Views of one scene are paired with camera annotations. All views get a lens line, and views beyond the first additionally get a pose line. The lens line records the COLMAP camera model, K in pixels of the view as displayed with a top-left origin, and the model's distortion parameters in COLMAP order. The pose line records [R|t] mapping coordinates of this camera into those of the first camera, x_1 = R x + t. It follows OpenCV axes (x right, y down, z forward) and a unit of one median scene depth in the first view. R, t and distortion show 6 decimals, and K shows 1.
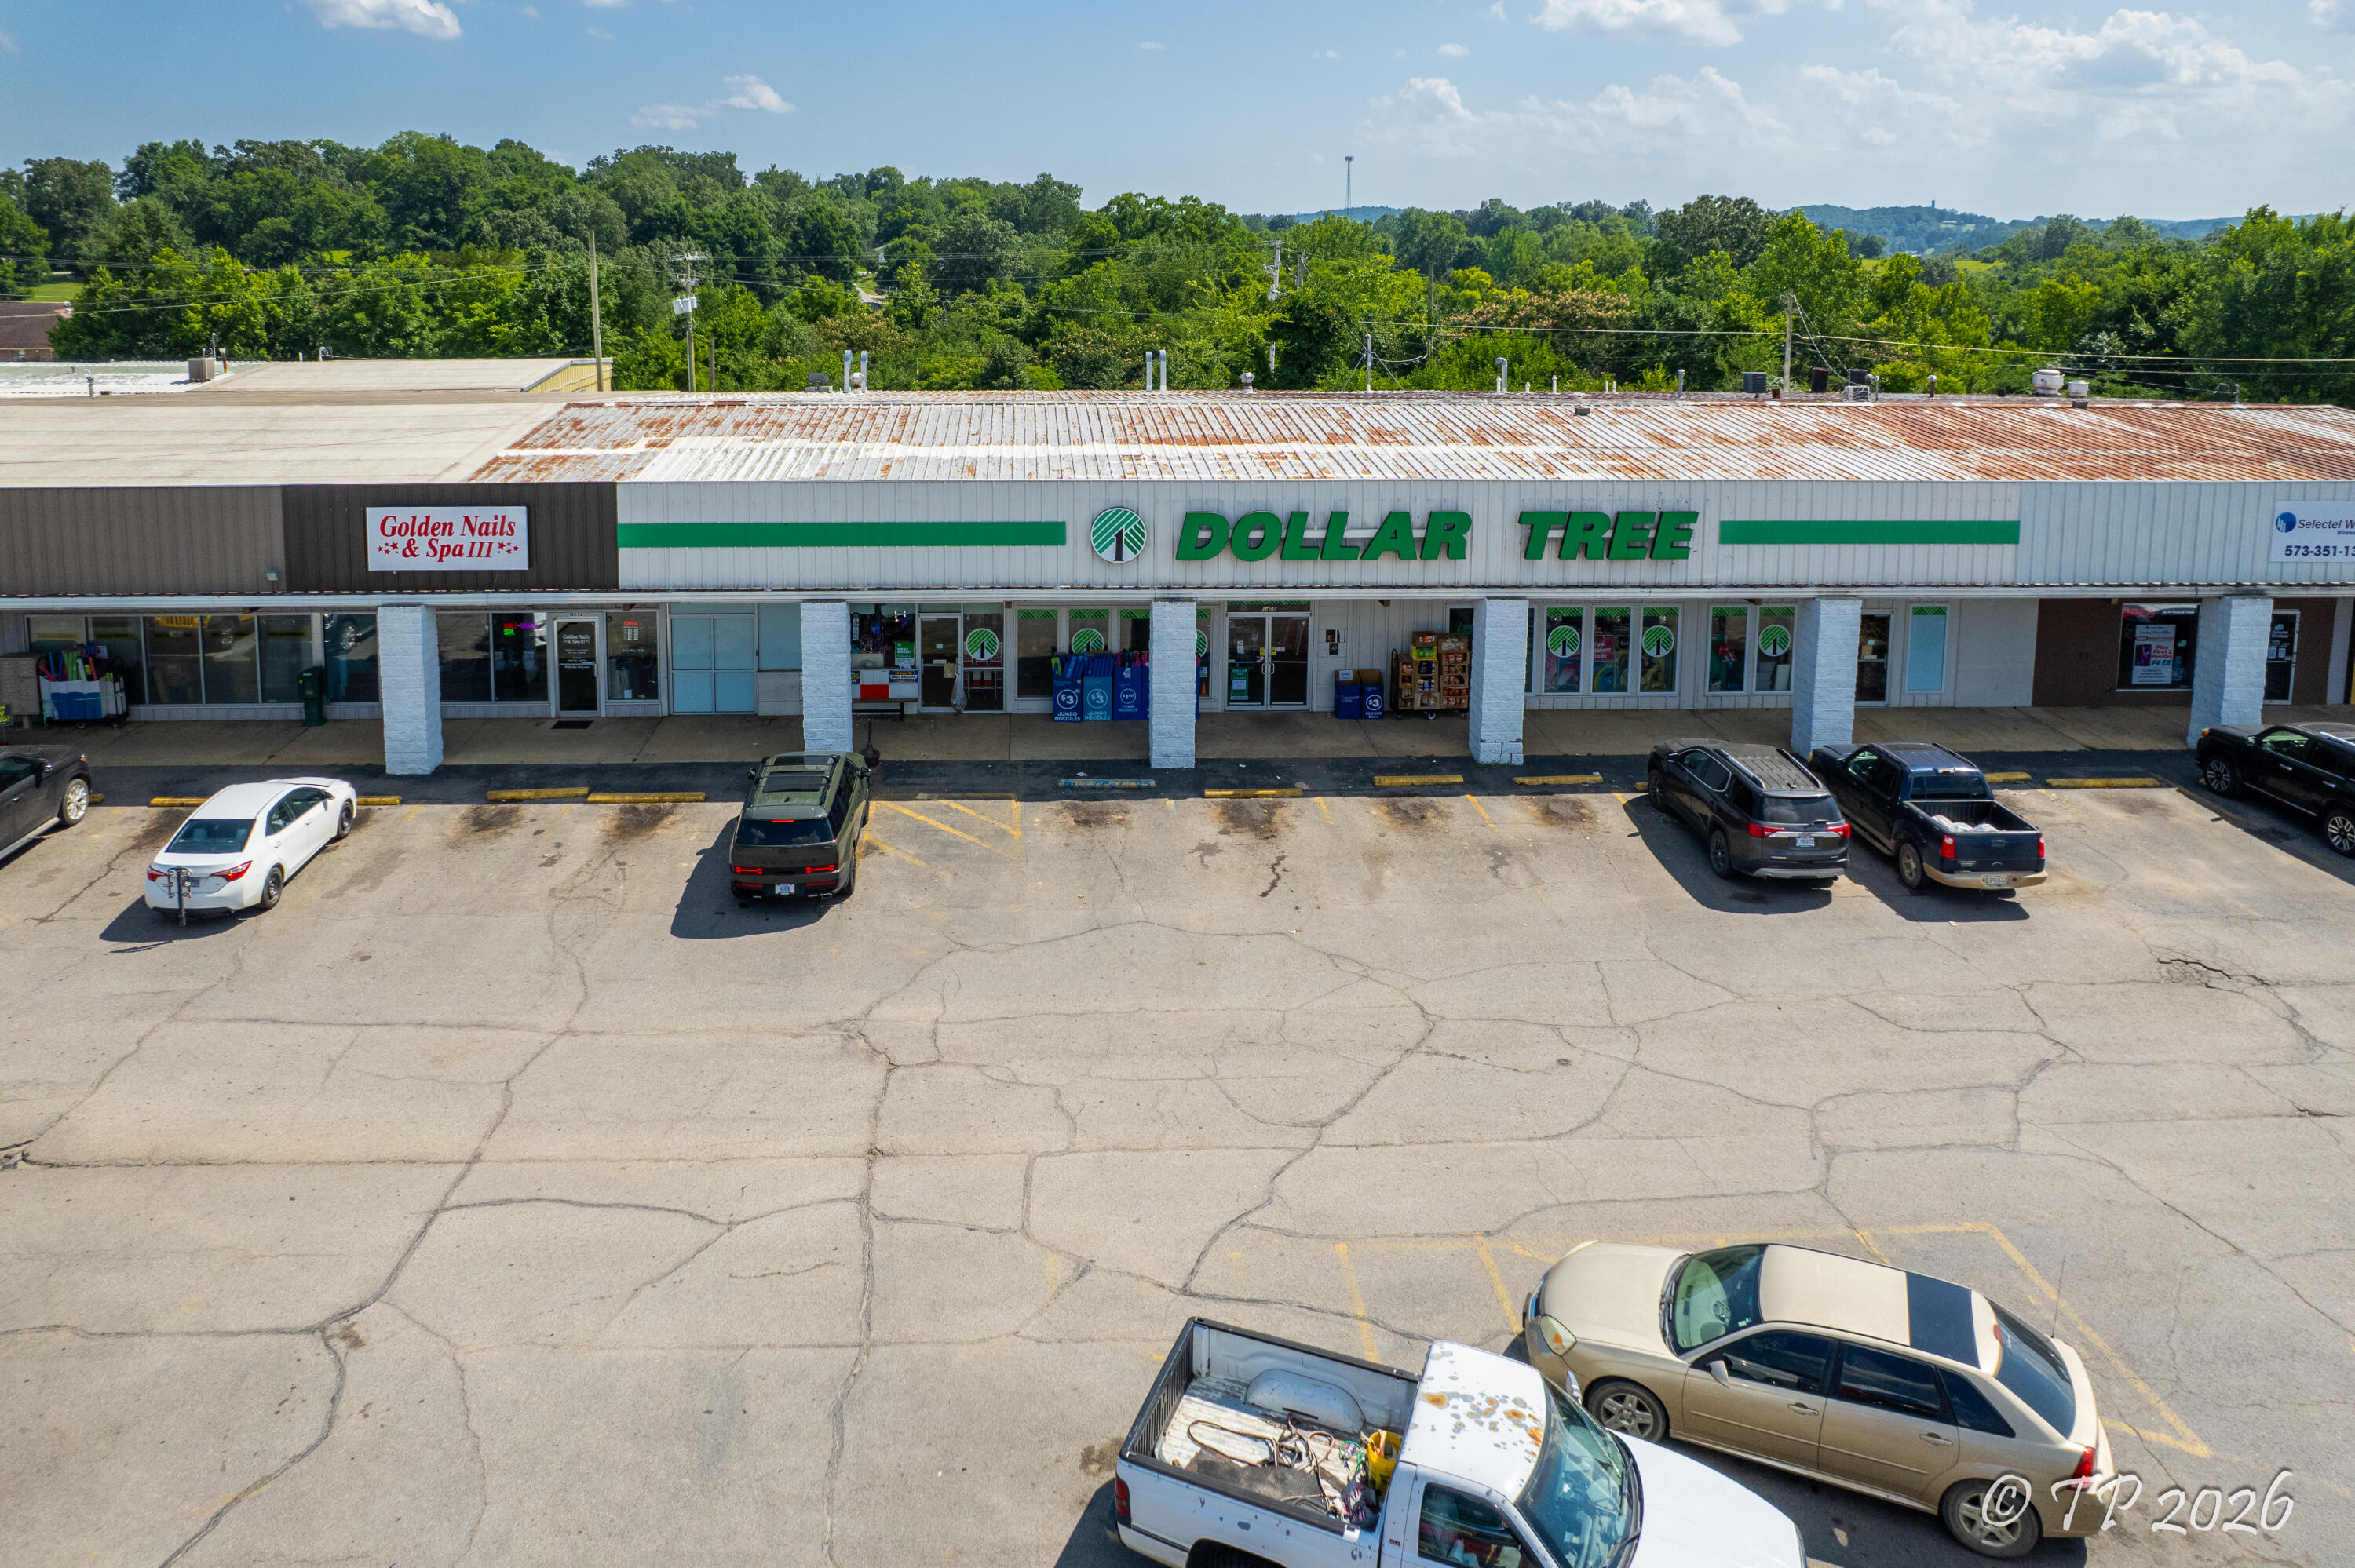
lens RADIAL K [[1518.6, 0, 1177.5], [0, 1518.6, 784.0], [0, 0, 1]] dist [-0.057578, 0.046381]
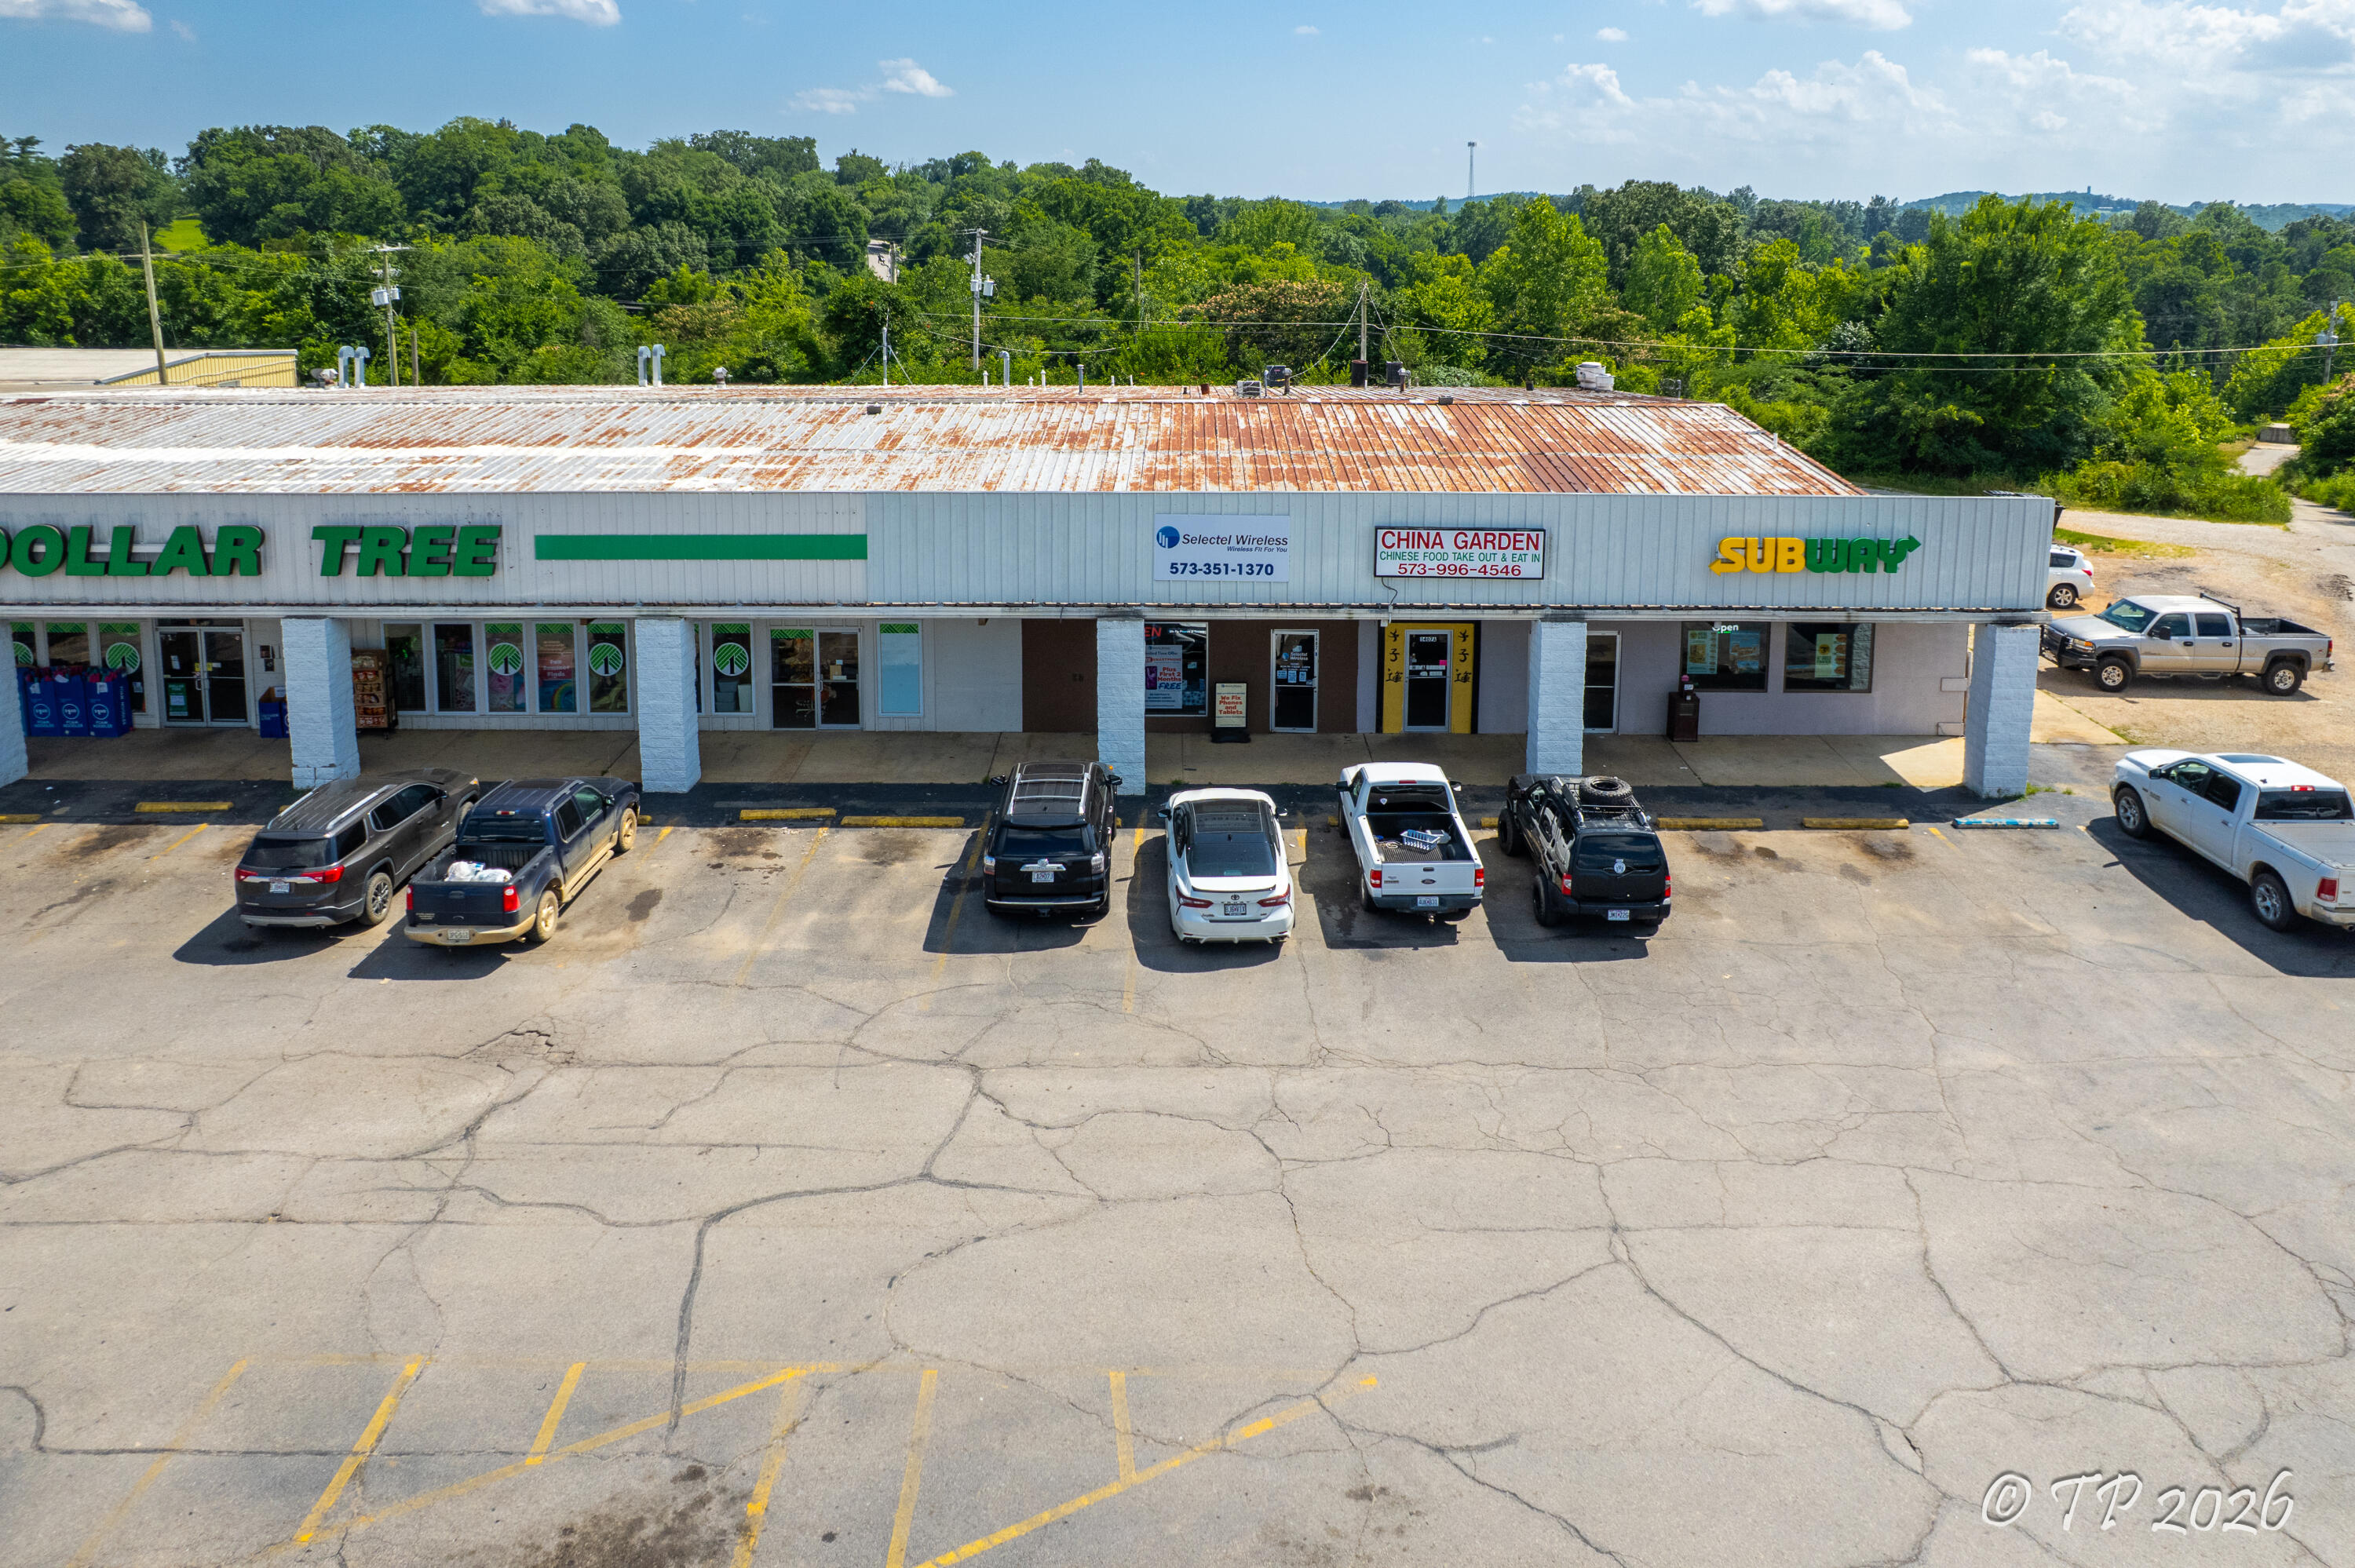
lens RADIAL K [[1518.6, 0, 1177.5], [0, 1518.6, 784.0], [0, 0, 1]] dist [-0.057578, 0.046381]
pose [[0.999286, 0.014552, -0.034868, 0.696568], [-0.014265, 0.999862, 0.008463, -0.028832], [0.034987, -0.007959, 0.999356, 0.064917]]
